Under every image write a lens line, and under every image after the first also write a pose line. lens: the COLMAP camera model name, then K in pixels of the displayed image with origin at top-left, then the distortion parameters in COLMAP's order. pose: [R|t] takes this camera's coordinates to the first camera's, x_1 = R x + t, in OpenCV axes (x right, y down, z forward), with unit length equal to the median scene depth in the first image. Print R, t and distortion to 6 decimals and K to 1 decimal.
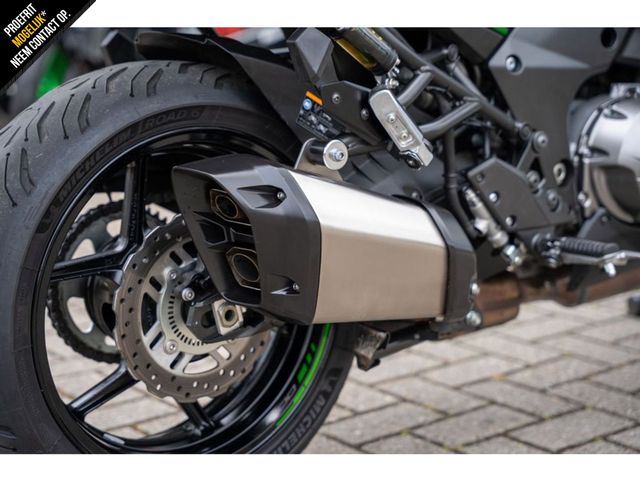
lens RADIAL K [[1279.2, 0, 320.0], [0, 1279.2, 240.0], [0, 0, 1]] dist [0.317973, 0.160750]
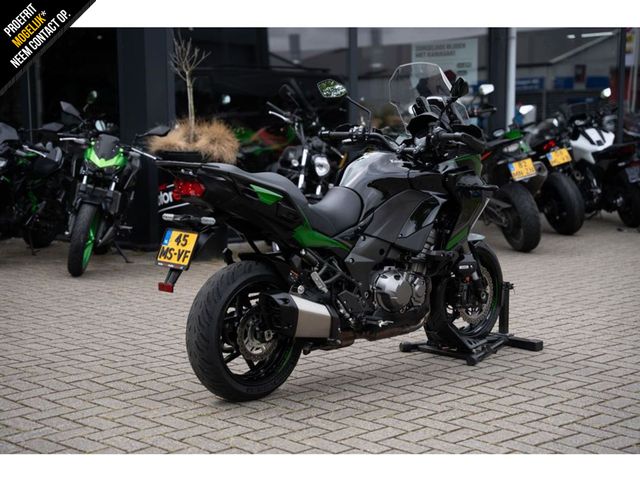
lens RADIAL K [[1279.2, 0, 320.0], [0, 1279.2, 240.0], [0, 0, 1]] dist [0.317973, 0.160750]
pose [[0.994435, 0.023302, 0.102744, -0.267104], [-0.015182, 0.996749, -0.079124, 0.067197], [-0.104254, 0.077123, 0.991556, -2.231055]]
